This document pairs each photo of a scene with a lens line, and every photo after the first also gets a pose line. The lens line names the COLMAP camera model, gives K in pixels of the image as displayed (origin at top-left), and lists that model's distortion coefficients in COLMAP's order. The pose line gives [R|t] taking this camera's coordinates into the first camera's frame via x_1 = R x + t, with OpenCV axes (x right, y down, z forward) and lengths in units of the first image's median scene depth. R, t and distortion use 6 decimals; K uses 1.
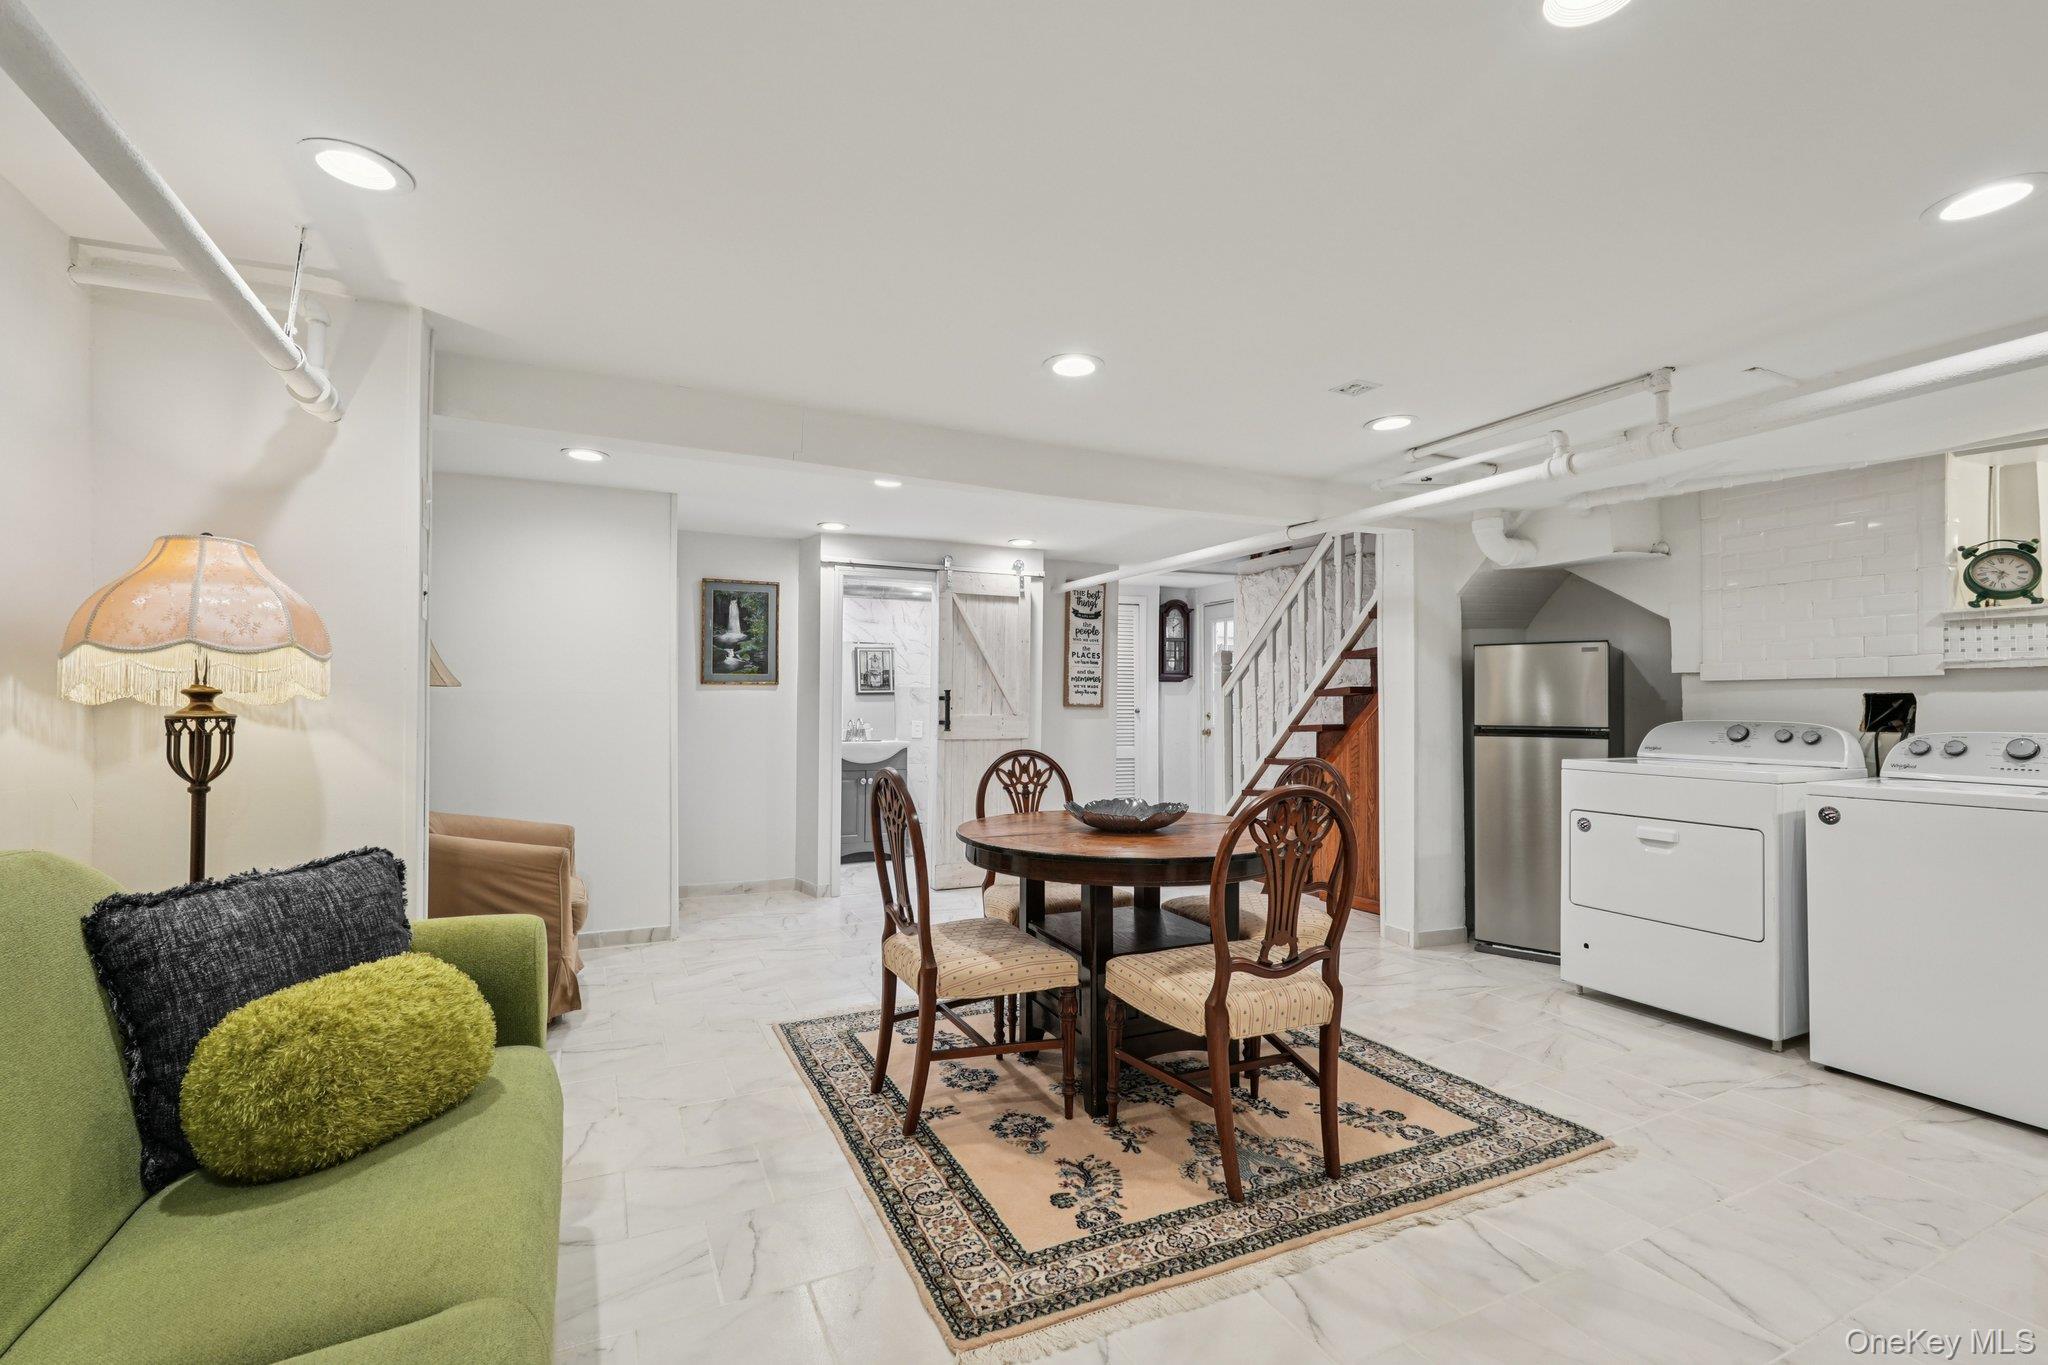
lens RADIAL K [[900.5, 0, 1034.5], [0, 900.5, 679.0], [0, 0, 1]] dist [-0.017766, 0.009192]
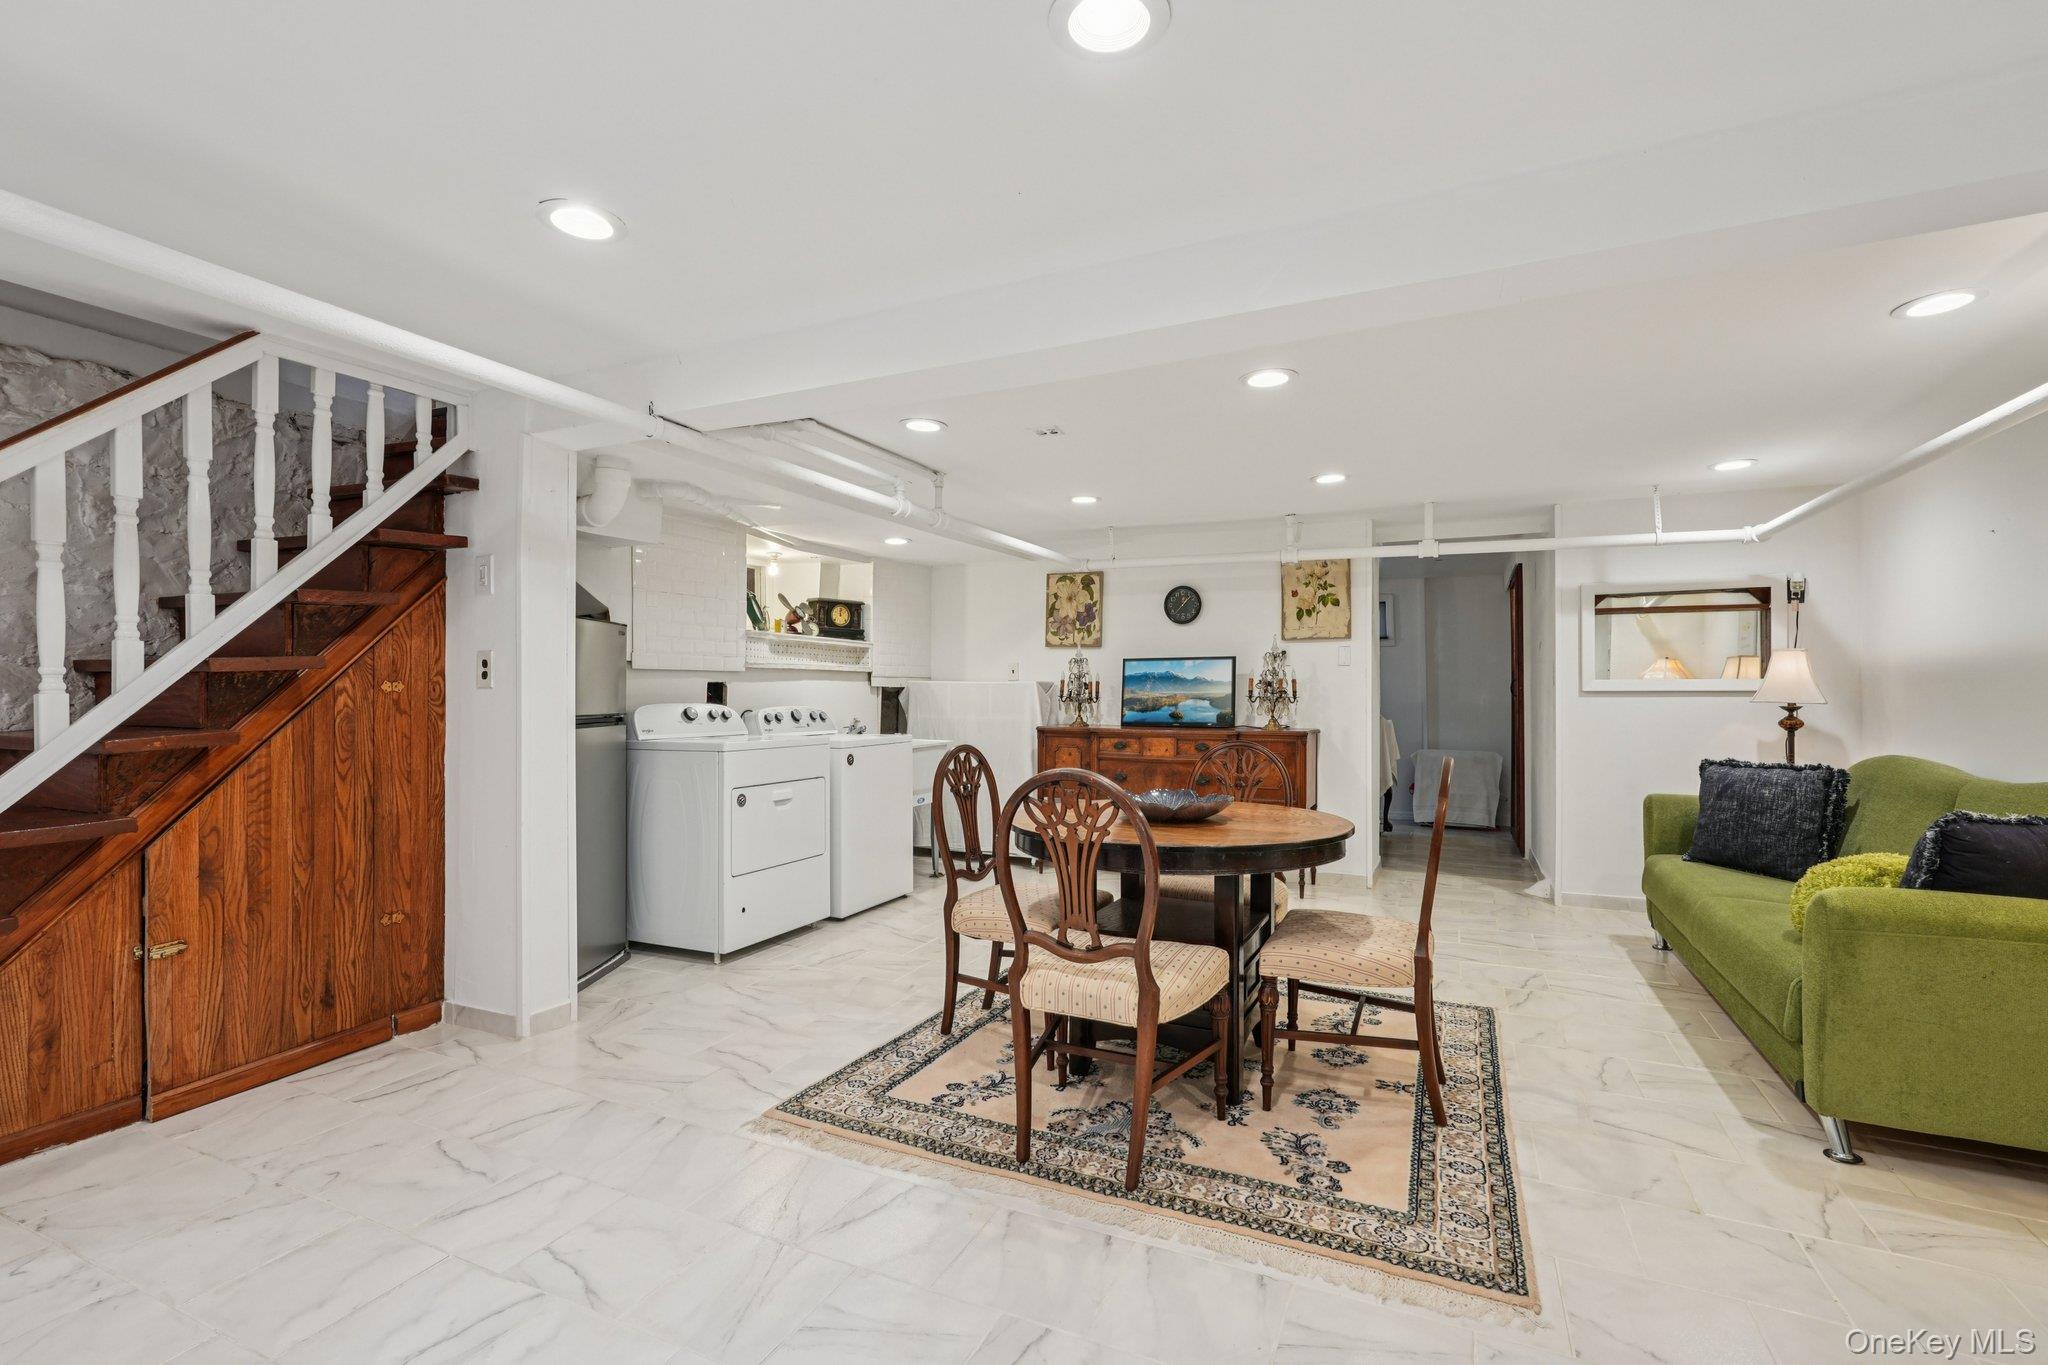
lens RADIAL K [[914.4, 0, 1024.0], [0, 914.4, 682.5], [0, 0, 1]] dist [-0.013038, 0.009892]
pose [[-0.624719, 0.003789, 0.780841, -0.516107], [-0.025923, 0.999336, -0.025589, 0.042435], [-0.780419, -0.036228, -0.624206, 1.566770]]
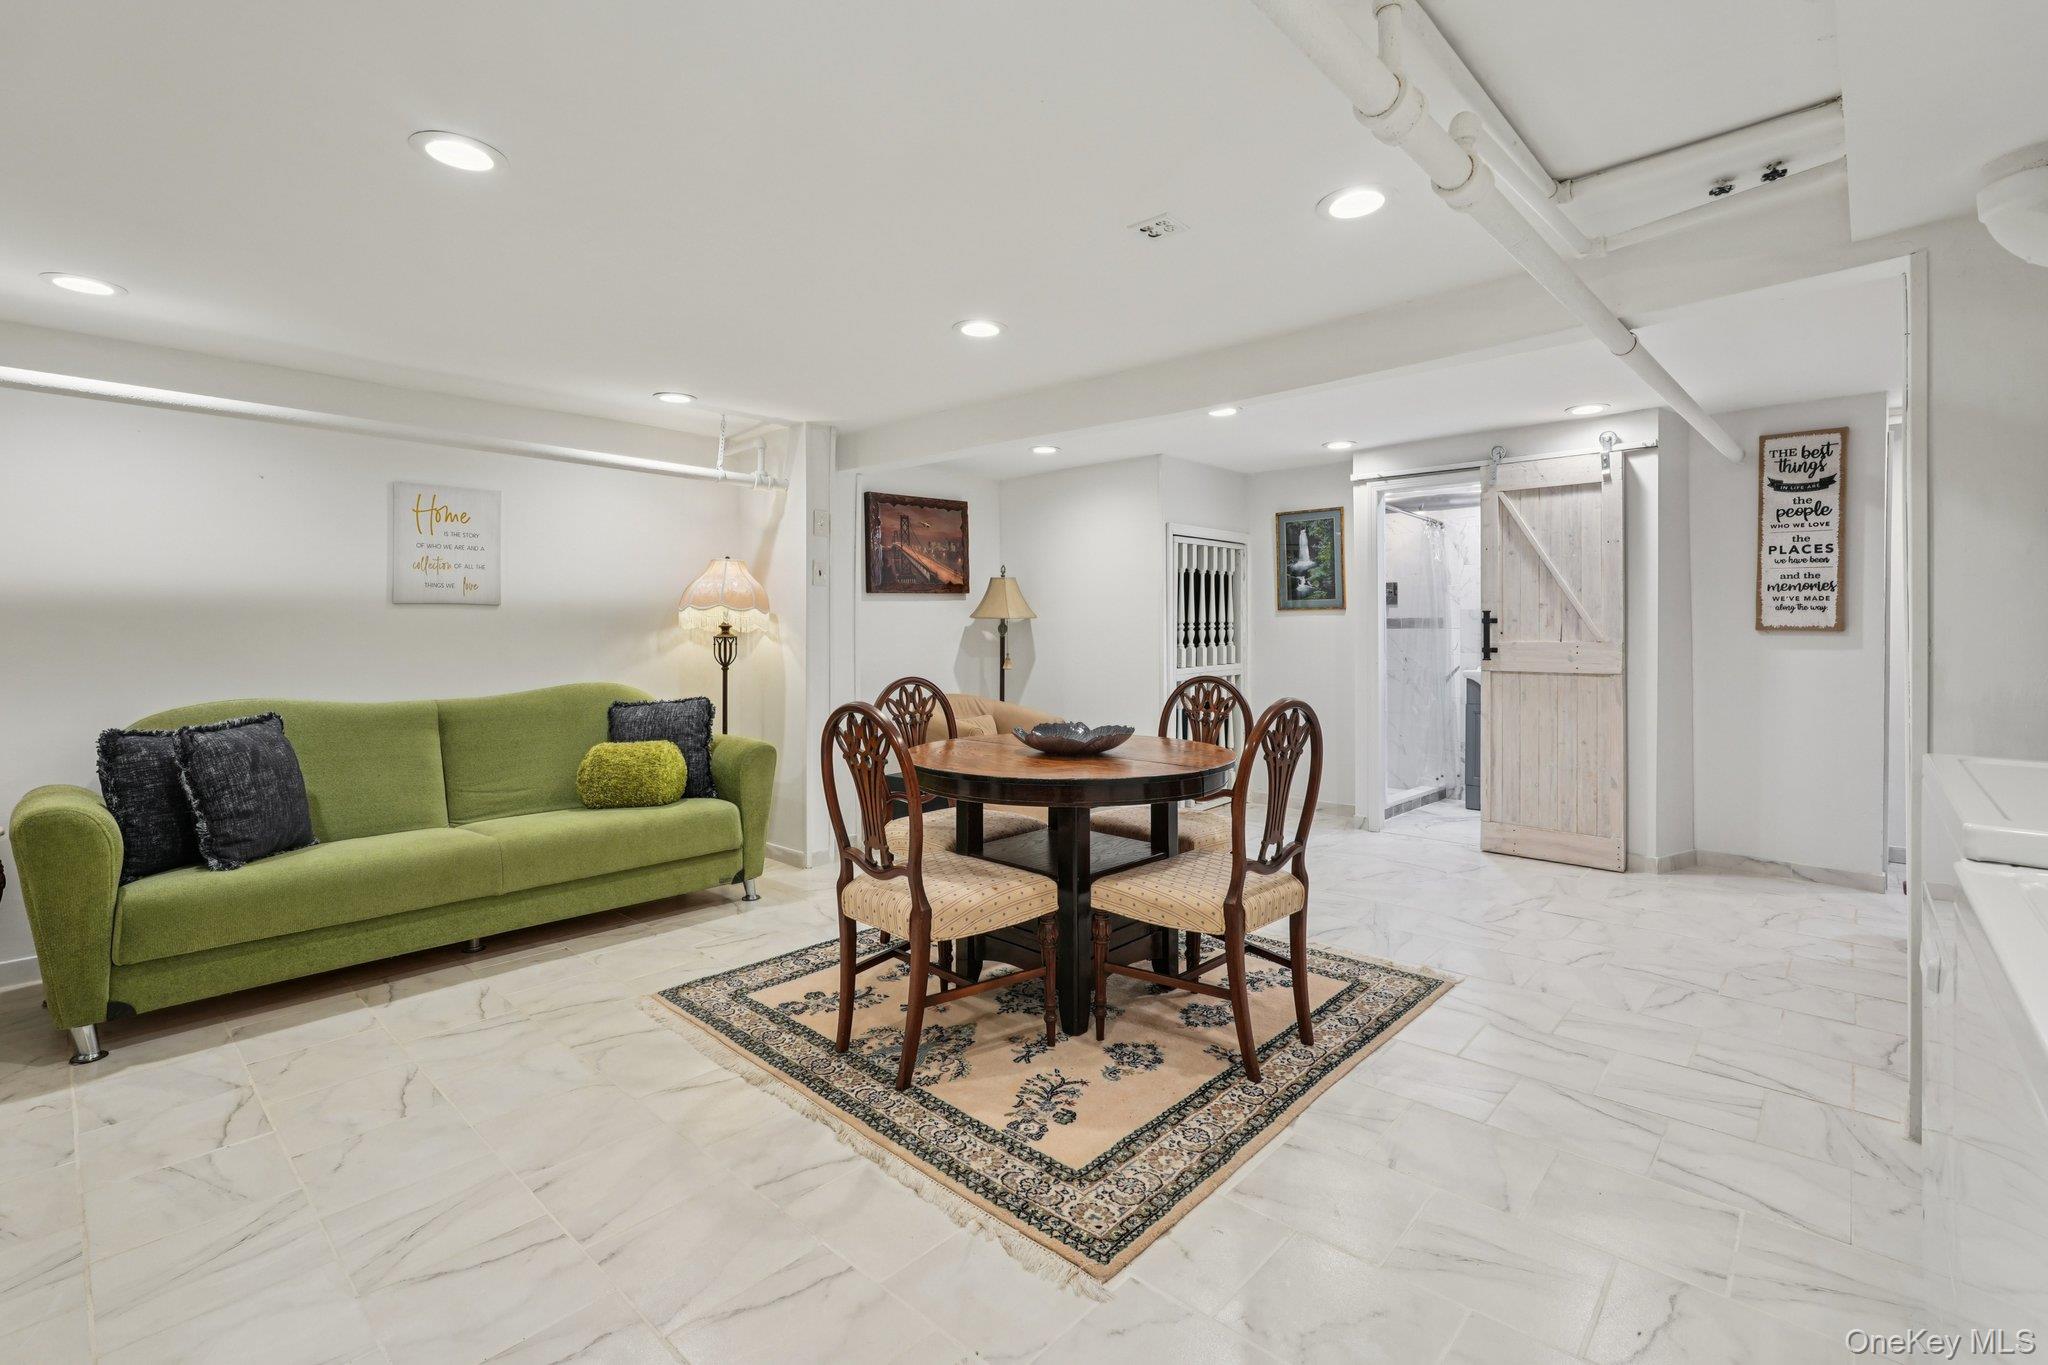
lens RADIAL K [[929.9, 0, 1025.7], [0, 929.9, 620.0], [0, 0, 1]] dist [-0.012252, 0.000049]
pose [[0.361955, -0.012897, -0.932107, 0.941809], [0.030724, 0.999526, -0.001899, 0.016089], [0.931689, -0.027950, 0.362179, 0.517090]]
